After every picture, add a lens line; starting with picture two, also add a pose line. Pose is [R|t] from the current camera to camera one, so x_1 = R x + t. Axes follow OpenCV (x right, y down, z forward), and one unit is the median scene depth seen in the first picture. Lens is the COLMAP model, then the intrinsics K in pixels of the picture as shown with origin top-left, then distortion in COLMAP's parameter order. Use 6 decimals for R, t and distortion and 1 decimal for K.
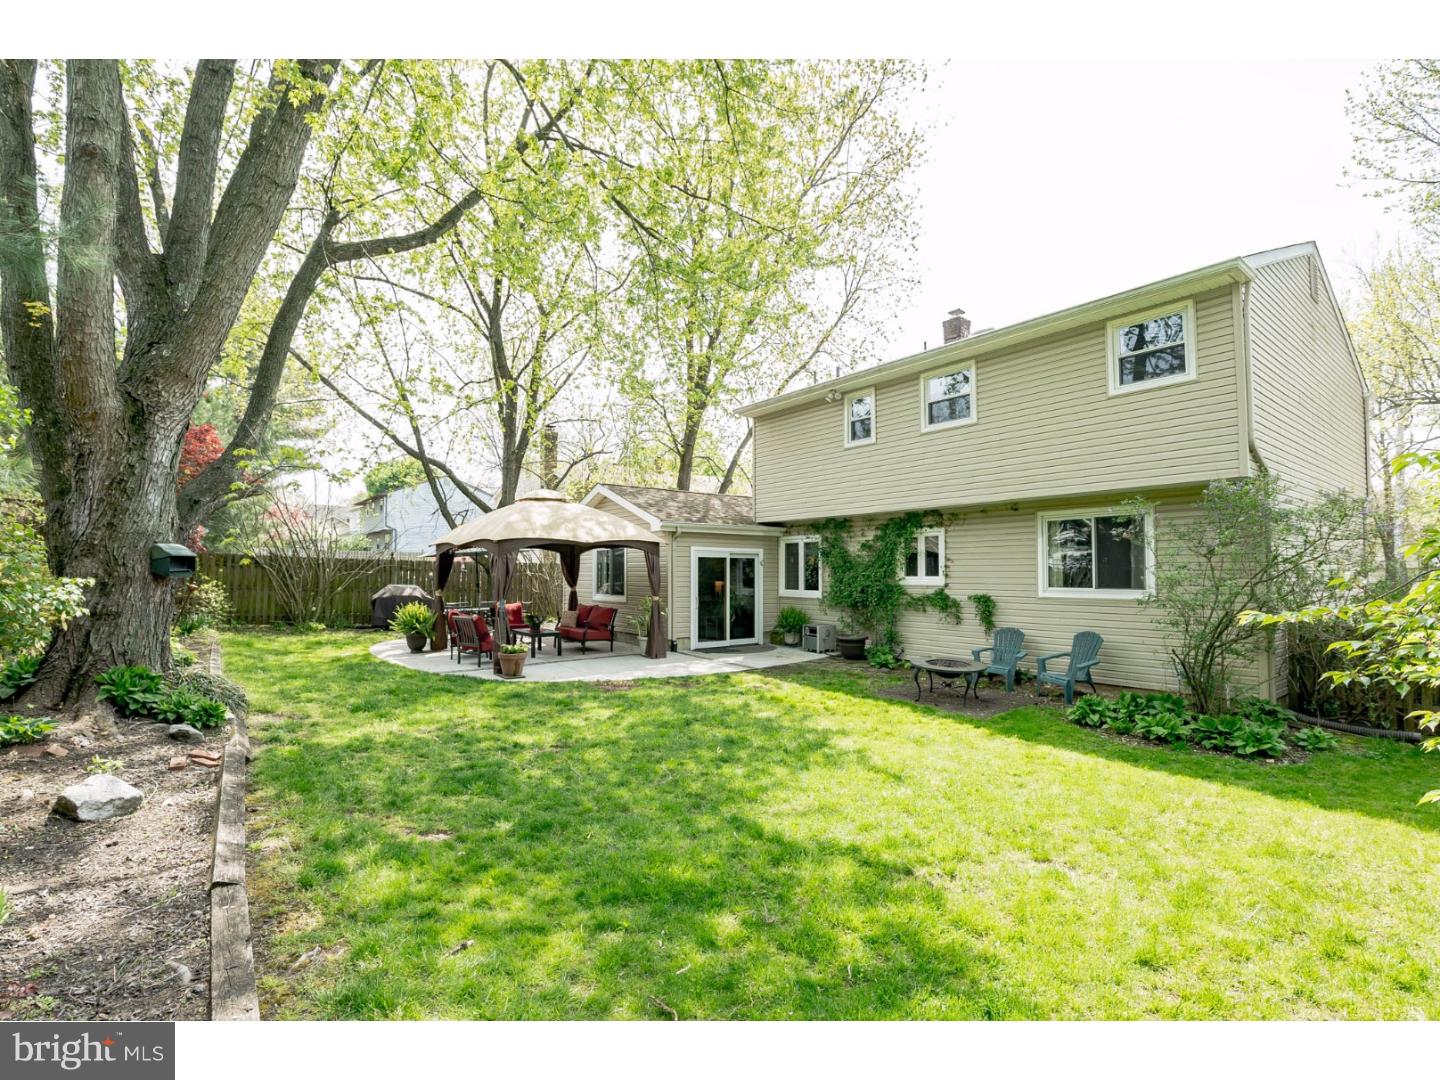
lens RADIAL K [[669.0, 0, 721.0], [0, 669.0, 546.1], [0, 0, 1]] dist [-0.031404, 0.000407]
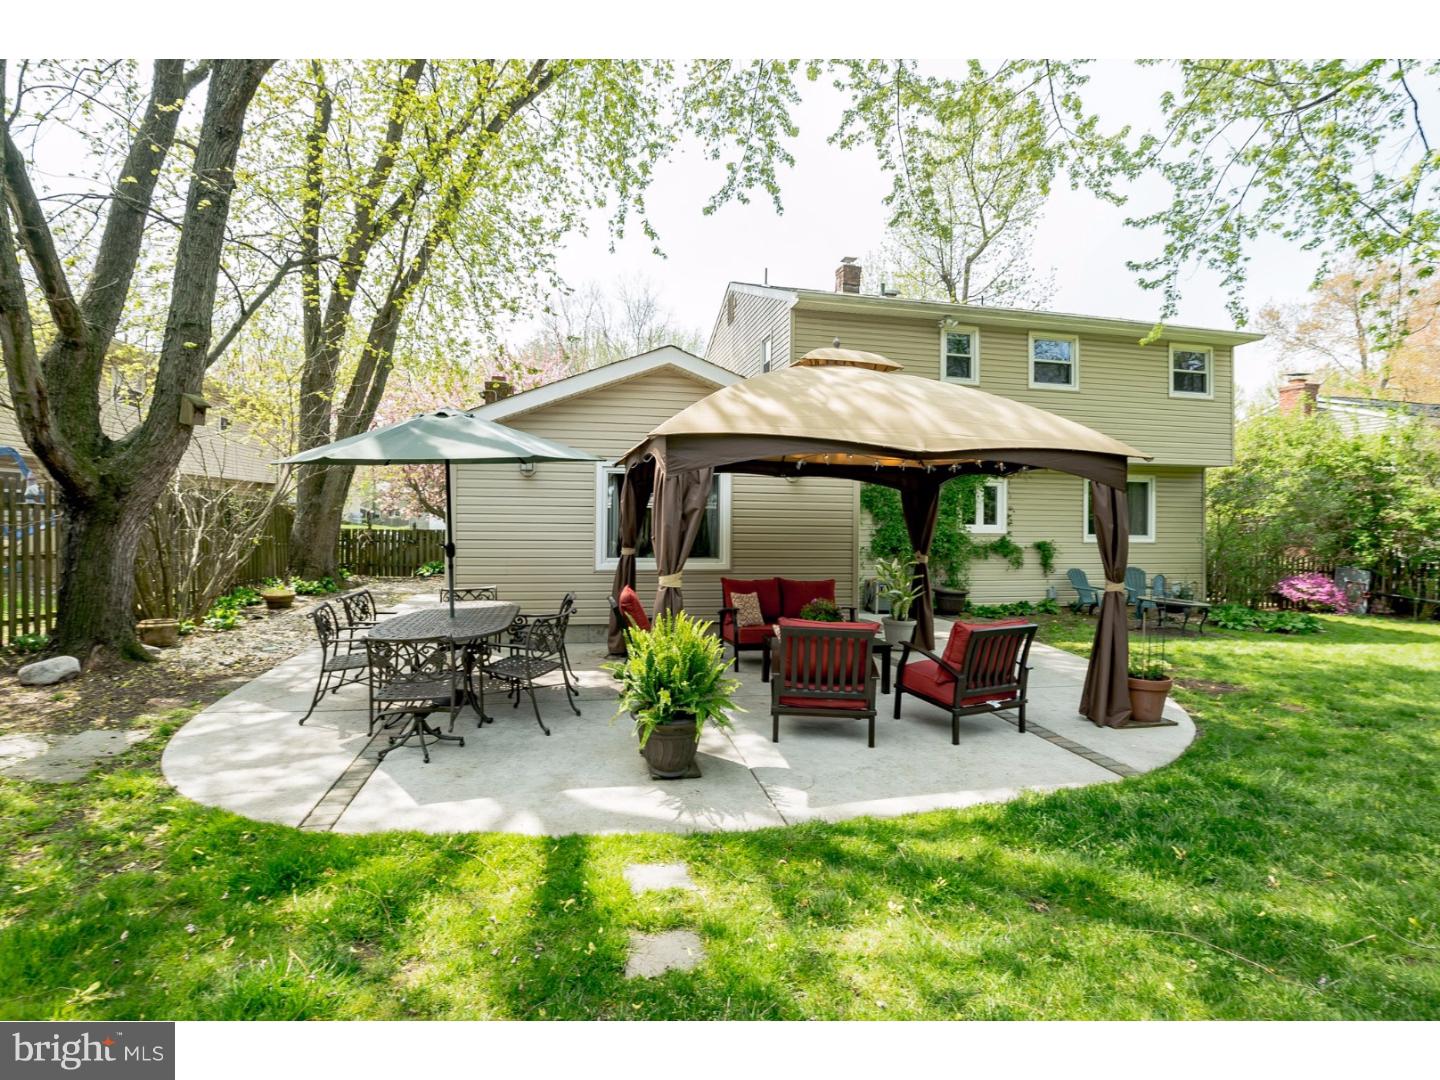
lens RADIAL K [[669.0, 0, 719.9], [0, 669.0, 539.0], [0, 0, 1]] dist [-0.031404, 0.000407]
pose [[0.439103, 0.002737, 0.898433, -0.823085], [-0.048784, 0.998593, 0.020801, 0.068272], [-0.897111, -0.052963, 0.438618, 0.942759]]
